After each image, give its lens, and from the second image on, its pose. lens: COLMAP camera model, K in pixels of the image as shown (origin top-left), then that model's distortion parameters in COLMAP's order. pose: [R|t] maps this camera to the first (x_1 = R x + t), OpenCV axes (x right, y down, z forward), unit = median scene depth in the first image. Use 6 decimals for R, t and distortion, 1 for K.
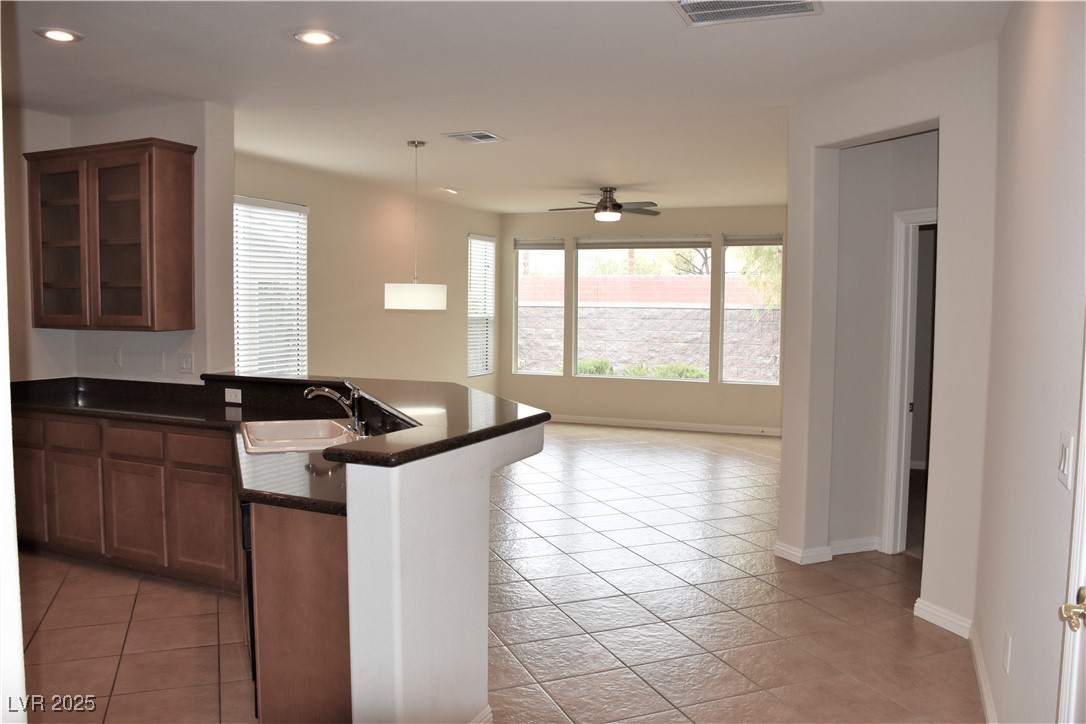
lens RADIAL K [[841.2, 0, 546.6], [0, 841.2, 365.7], [0, 0, 1]] dist [-0.147279, 0.108855]
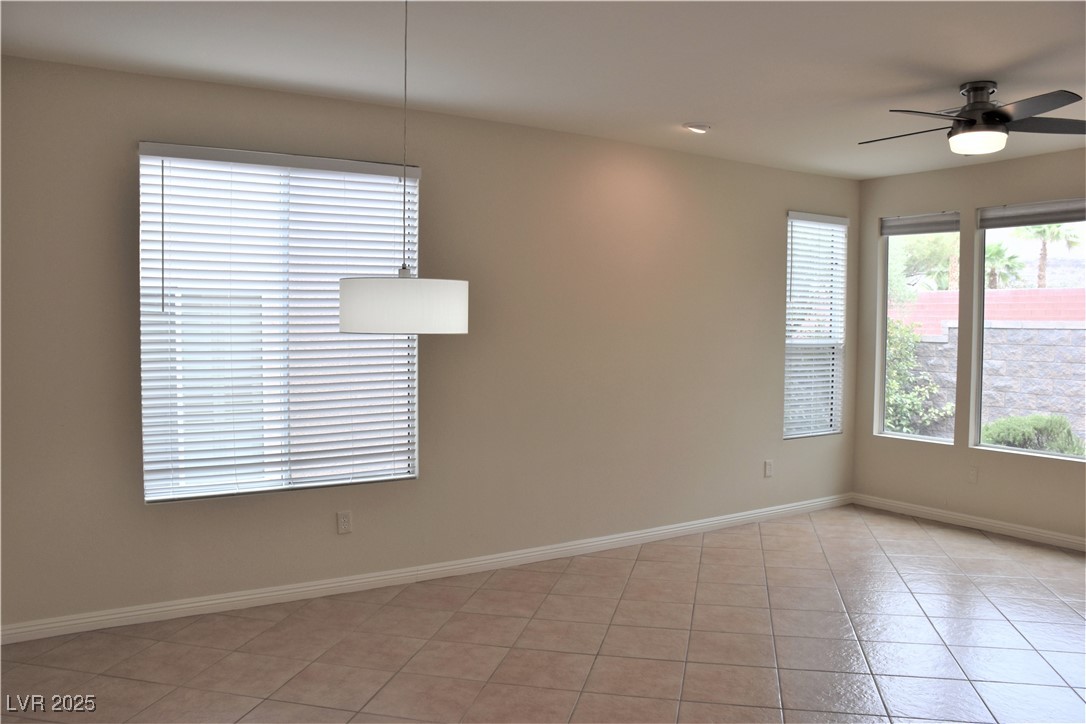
lens RADIAL K [[841.2, 0, 546.6], [0, 841.2, 365.7], [0, 0, 1]] dist [-0.147279, 0.108855]
pose [[0.828220, 0.025007, -0.559846, 0.102204], [-0.038392, 0.999189, -0.012165, -0.026130], [0.559087, 0.031568, 0.828508, 0.369881]]
